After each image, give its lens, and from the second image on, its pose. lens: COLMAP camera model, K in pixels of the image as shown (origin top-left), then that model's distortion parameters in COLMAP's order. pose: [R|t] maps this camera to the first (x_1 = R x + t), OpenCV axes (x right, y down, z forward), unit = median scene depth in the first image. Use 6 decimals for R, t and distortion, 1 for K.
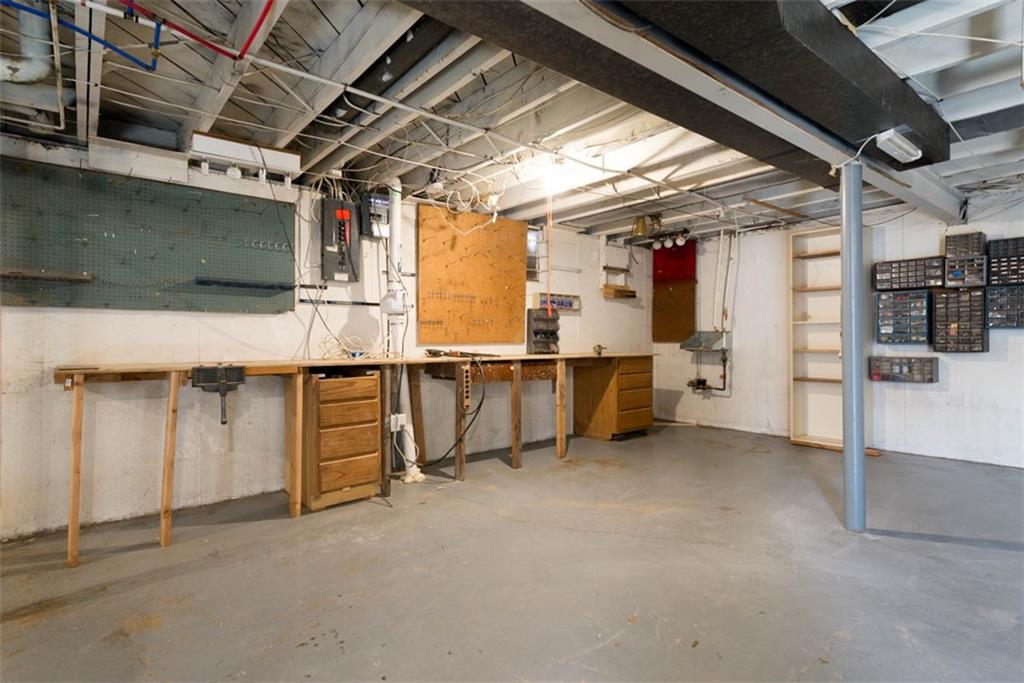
lens RADIAL K [[523.9, 0, 514.2], [0, 523.9, 342.7], [0, 0, 1]] dist [0.006131, -0.000536]
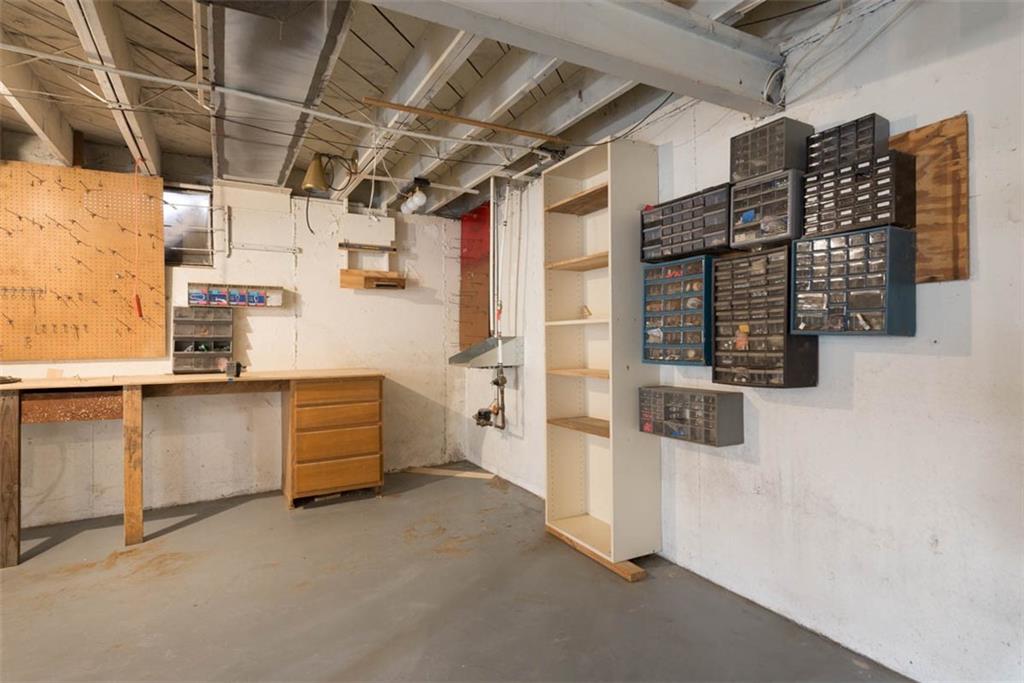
lens RADIAL K [[523.9, 0, 510.8], [0, 523.9, 339.9], [0, 0, 1]] dist [0.006131, -0.000536]
pose [[0.984303, -0.005332, -0.176405, 0.601244], [0.005036, 0.999985, -0.002123, -0.019179], [0.176414, 0.001202, 0.984315, 0.426952]]
